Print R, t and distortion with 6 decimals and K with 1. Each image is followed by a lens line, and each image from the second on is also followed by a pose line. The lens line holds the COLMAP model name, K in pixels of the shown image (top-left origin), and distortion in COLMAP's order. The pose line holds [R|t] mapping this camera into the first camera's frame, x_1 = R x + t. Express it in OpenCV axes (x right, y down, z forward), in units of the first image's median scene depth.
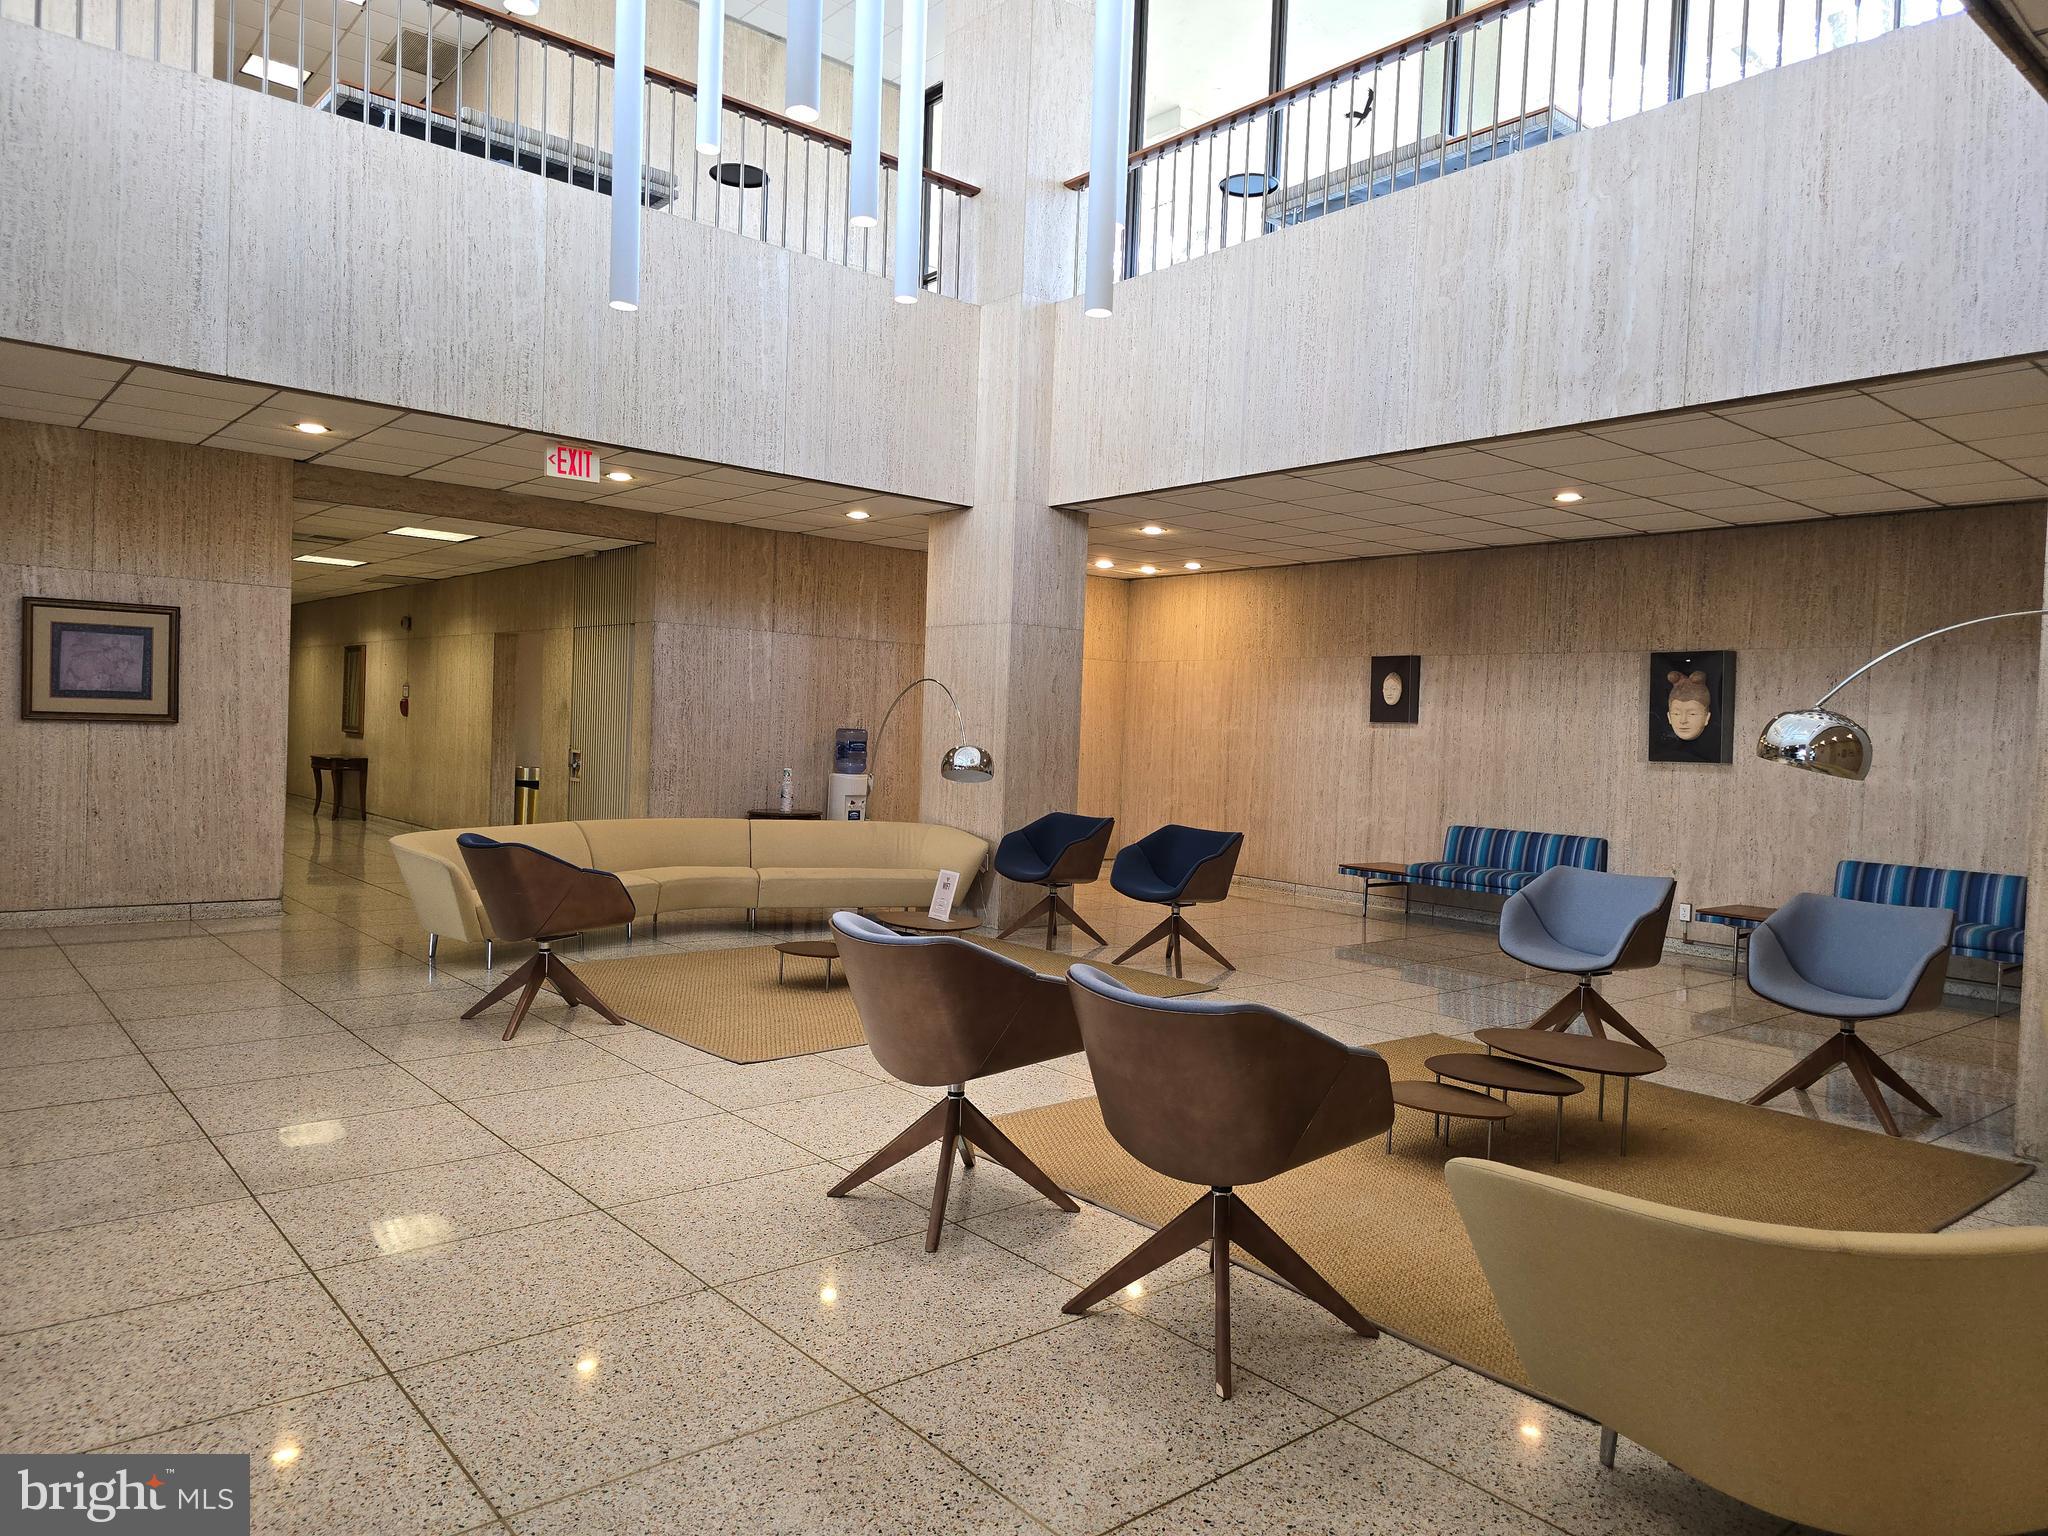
lens RADIAL K [[1364.0, 0, 1029.9], [0, 1364.0, 759.3], [0, 0, 1]] dist [0.068630, -0.069673]
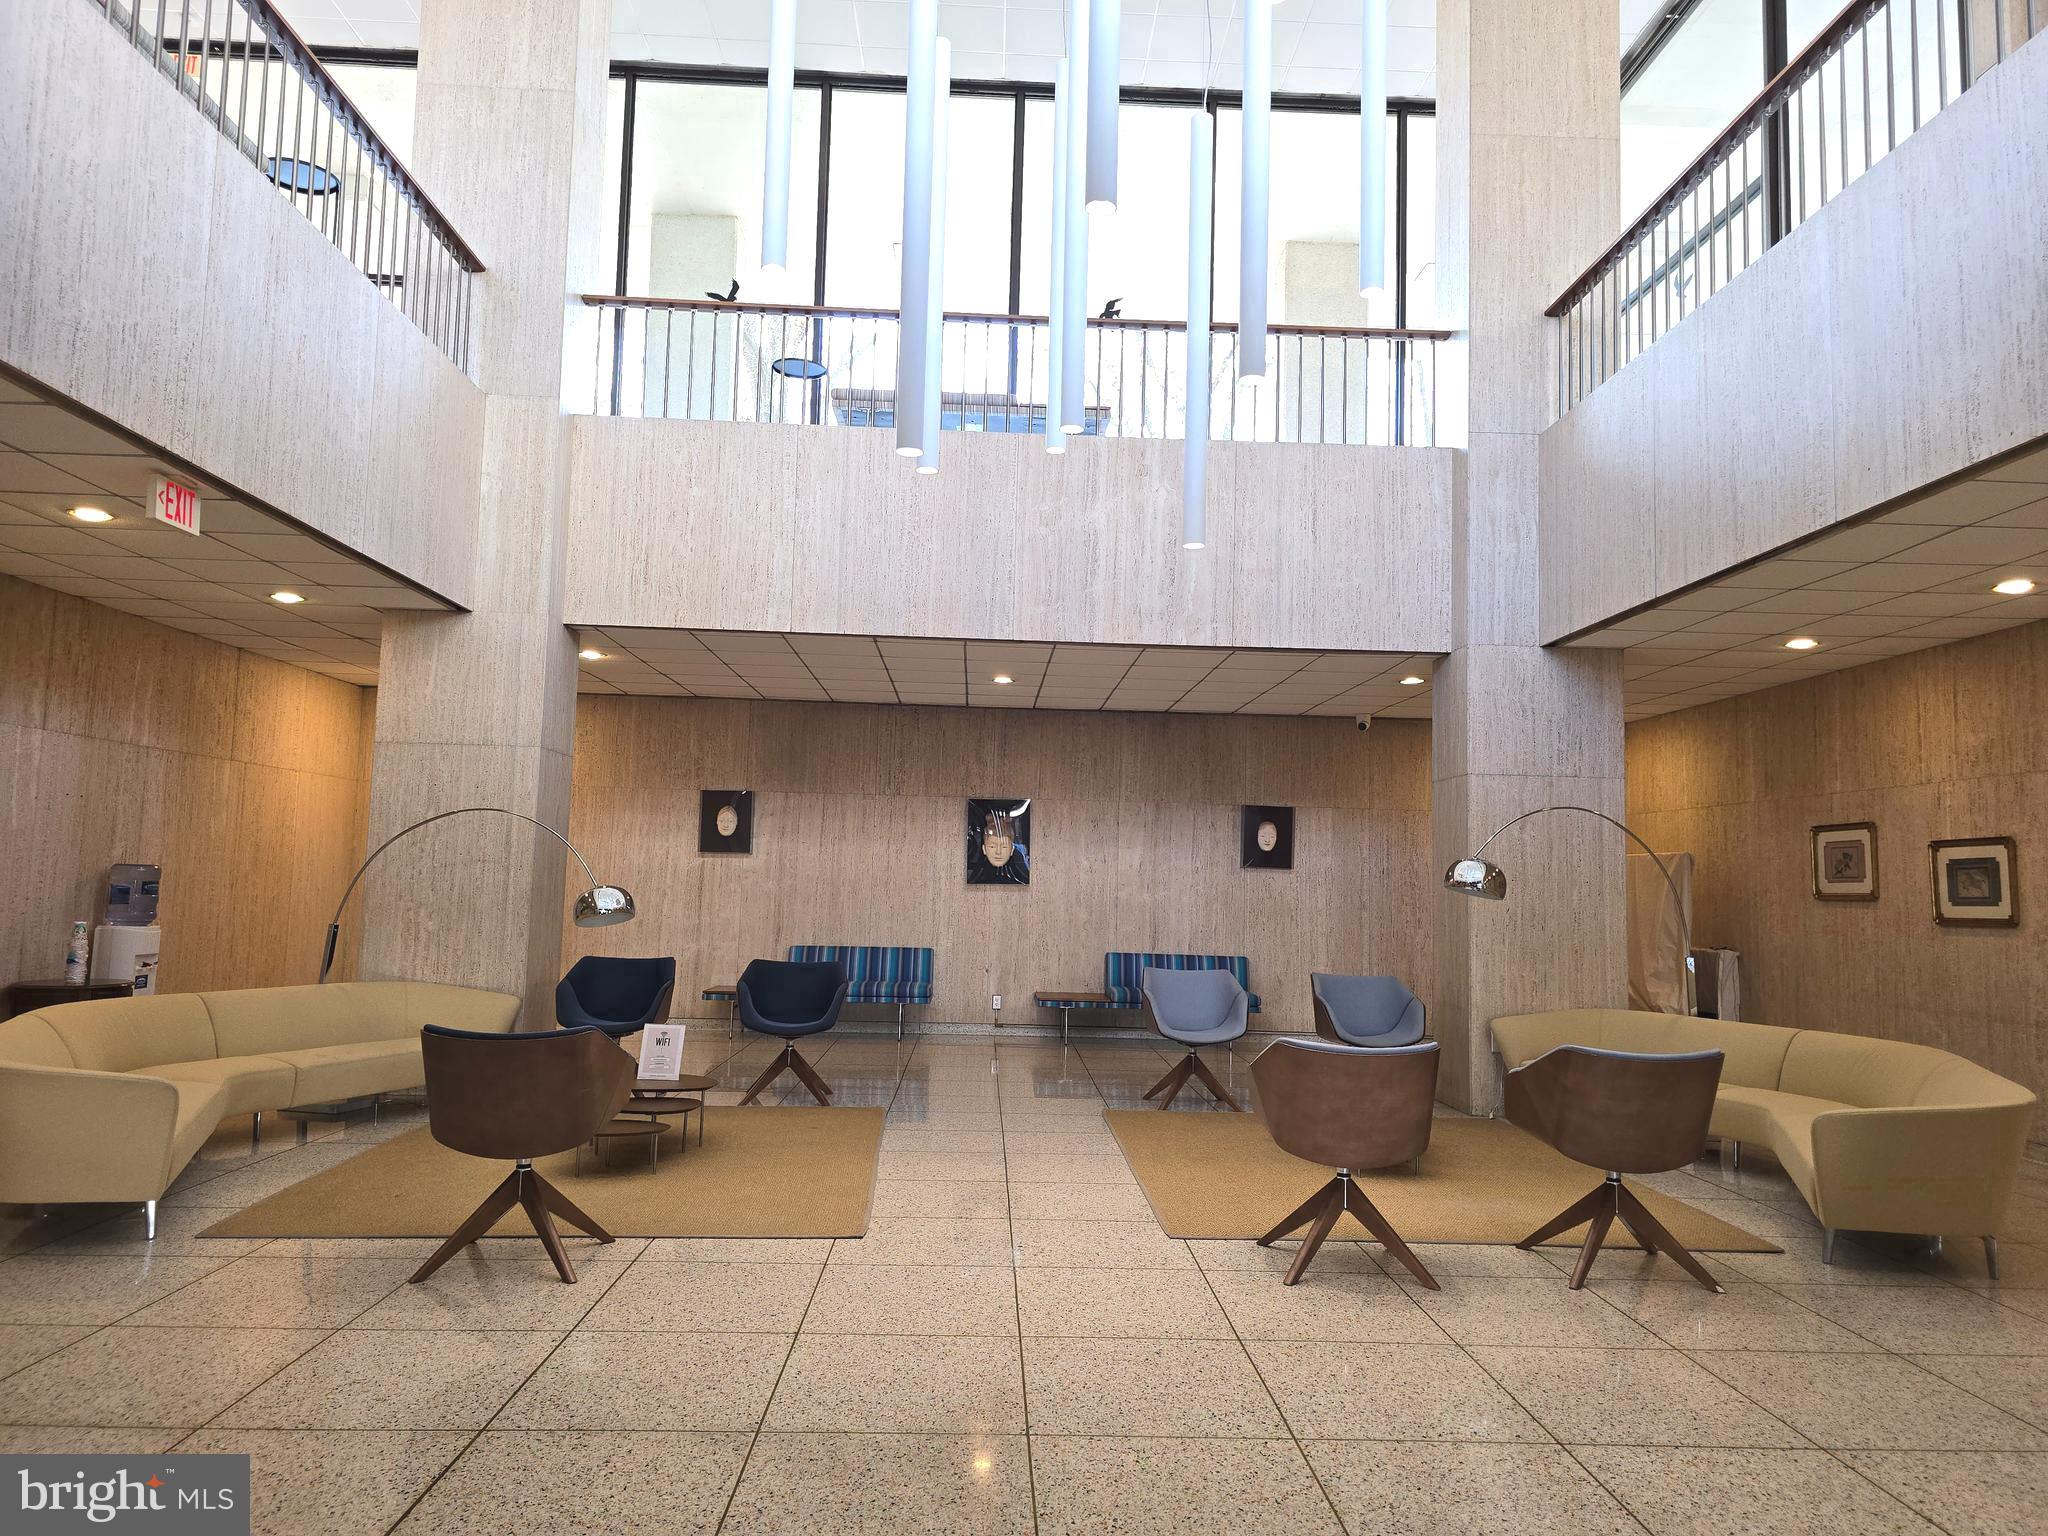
lens RADIAL K [[1364.0, 0, 1029.9], [0, 1364.0, 759.3], [0, 0, 1]] dist [0.068630, -0.069673]
pose [[0.619990, 0.049393, 0.783054, -0.567665], [0.015419, 0.997057, -0.075100, -0.020197], [-0.784458, 0.058635, 0.617403, 0.195824]]
